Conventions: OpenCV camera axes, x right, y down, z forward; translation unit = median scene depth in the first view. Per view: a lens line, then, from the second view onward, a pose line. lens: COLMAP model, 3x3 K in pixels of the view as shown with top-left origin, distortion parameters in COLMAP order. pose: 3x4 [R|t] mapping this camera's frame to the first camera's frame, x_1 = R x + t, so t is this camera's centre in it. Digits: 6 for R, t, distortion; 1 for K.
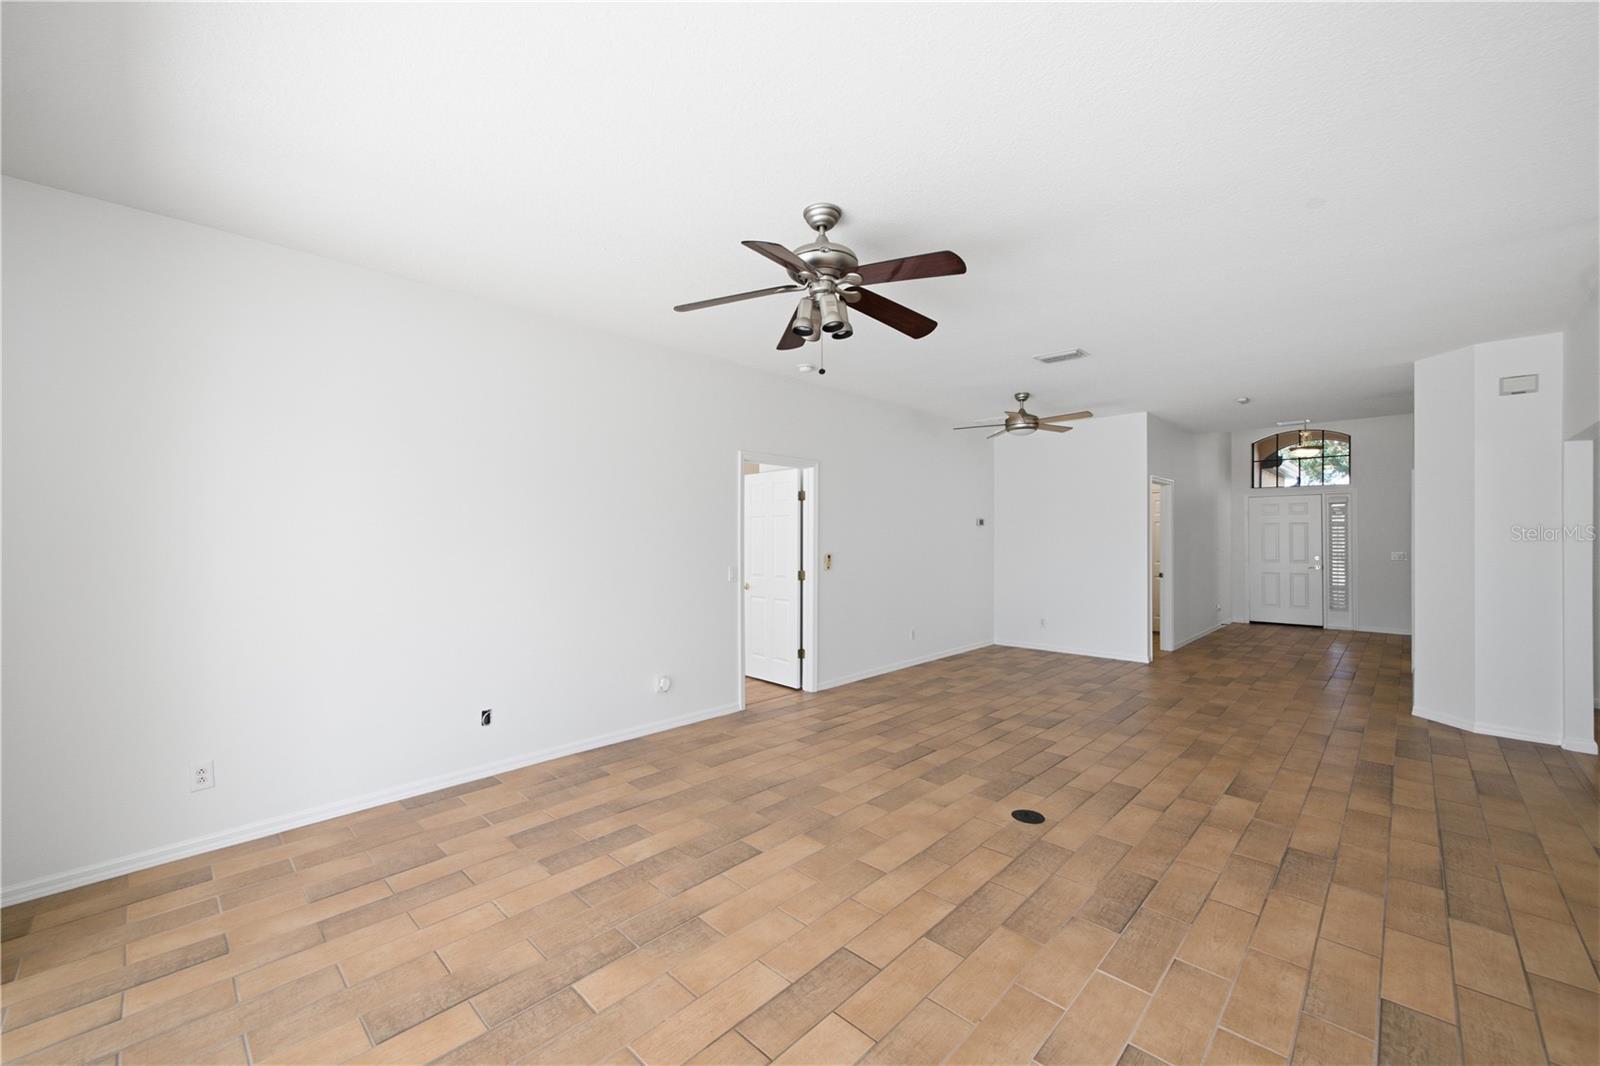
lens RADIAL K [[640.3, 0, 795.2], [0, 640.3, 538.0], [0, 0, 1]] dist [0.002766, 0.002832]
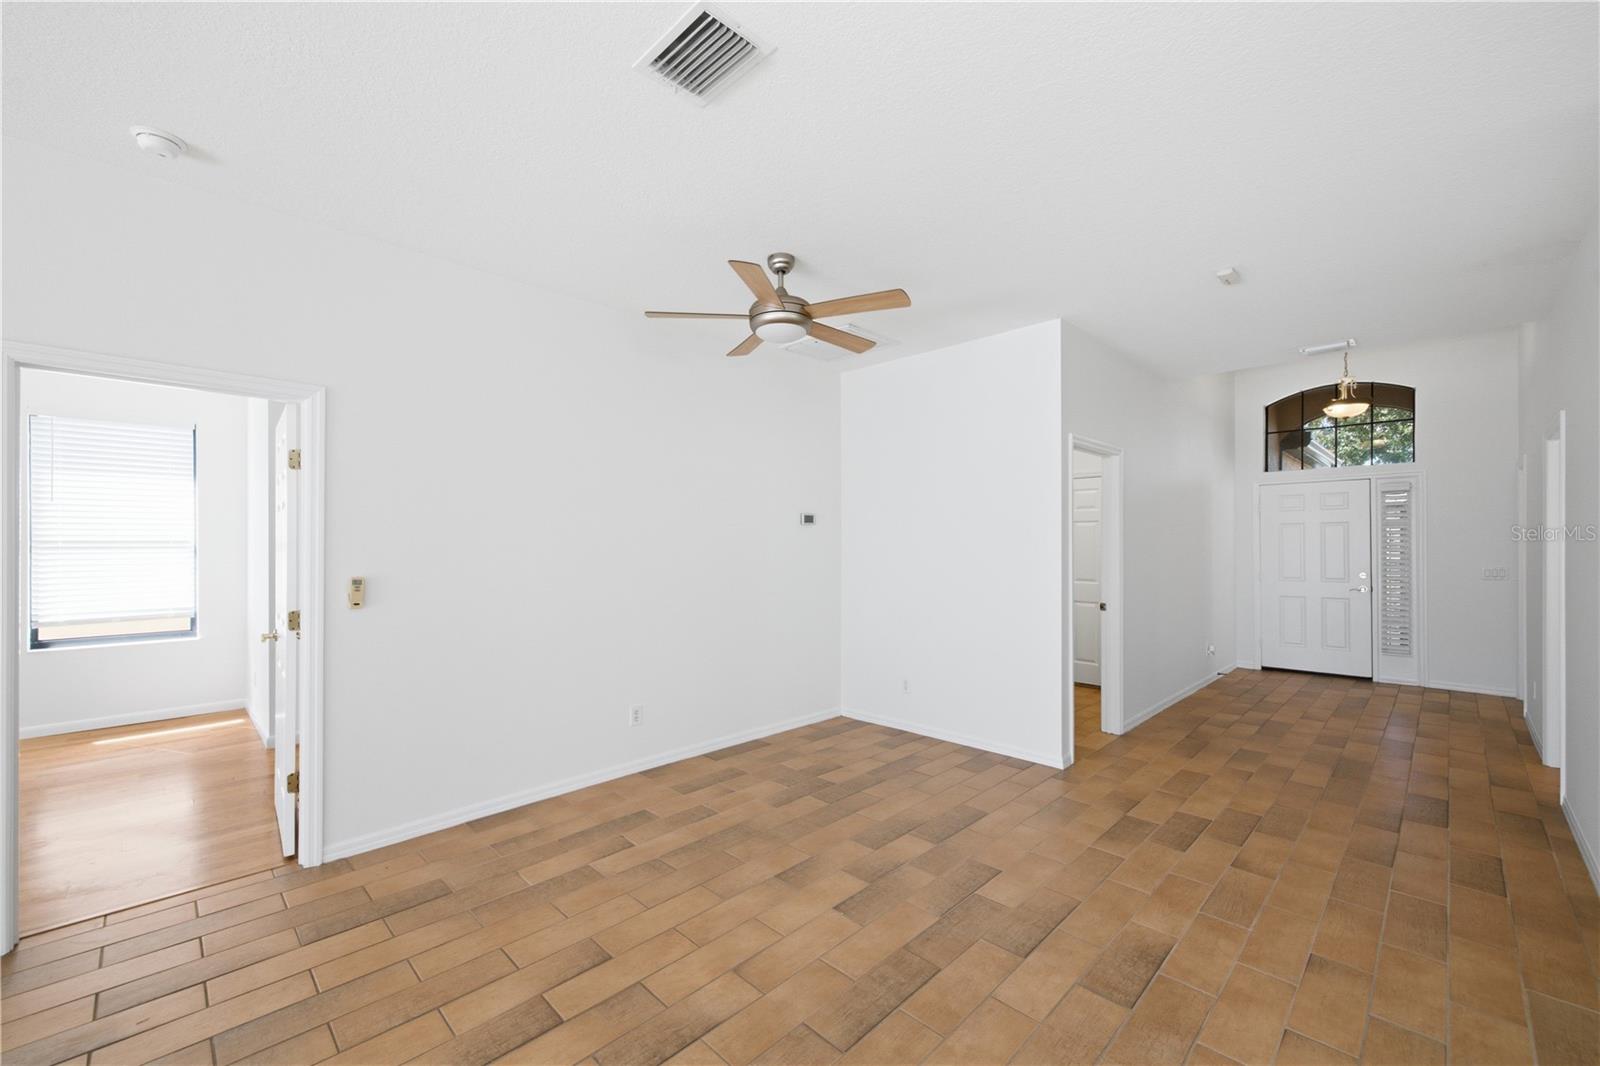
lens RADIAL K [[640.3, 0, 806.0], [0, 640.3, 542.3], [0, 0, 1]] dist [0.002766, 0.002832]
pose [[0.999797, 0.000647, -0.020118, 0.267228], [-0.000708, 0.999995, -0.003016, -0.000040], [0.020116, 0.003030, 0.999793, 0.345839]]
